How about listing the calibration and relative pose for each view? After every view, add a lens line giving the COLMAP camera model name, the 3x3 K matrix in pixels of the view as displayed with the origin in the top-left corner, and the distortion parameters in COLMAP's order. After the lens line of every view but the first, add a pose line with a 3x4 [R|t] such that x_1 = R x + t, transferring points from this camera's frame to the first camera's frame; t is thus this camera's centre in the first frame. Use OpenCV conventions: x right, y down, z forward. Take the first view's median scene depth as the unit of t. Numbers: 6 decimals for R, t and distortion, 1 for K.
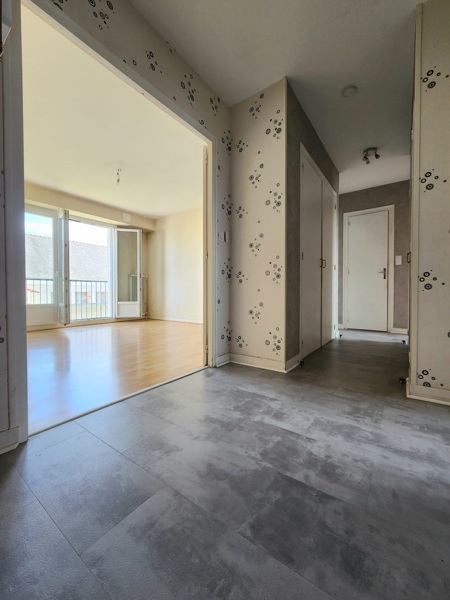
lens RADIAL K [[246.9, 0, 223.3], [0, 246.9, 298.3], [0, 0, 1]] dist [0.000763, -0.000015]
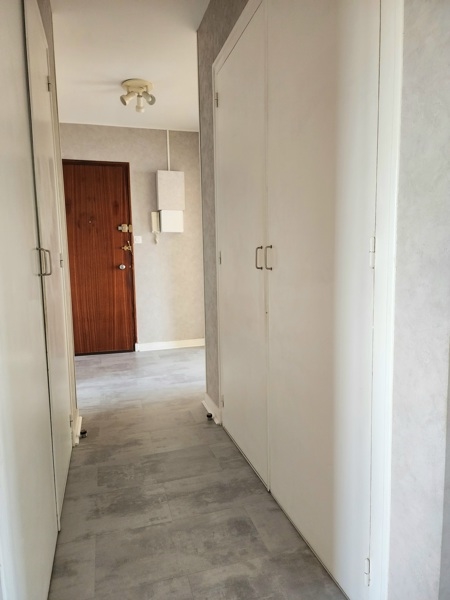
lens RADIAL K [[402.3, 0, 224.7], [0, 402.3, 300.5], [0, 0, 1]] dist [-0.001479, -0.000032]
pose [[-0.603899, 0.096876, -0.791152, 1.784614], [0.011606, 0.993550, 0.112800, -0.277263], [0.796976, 0.058938, -0.601128, 2.632415]]
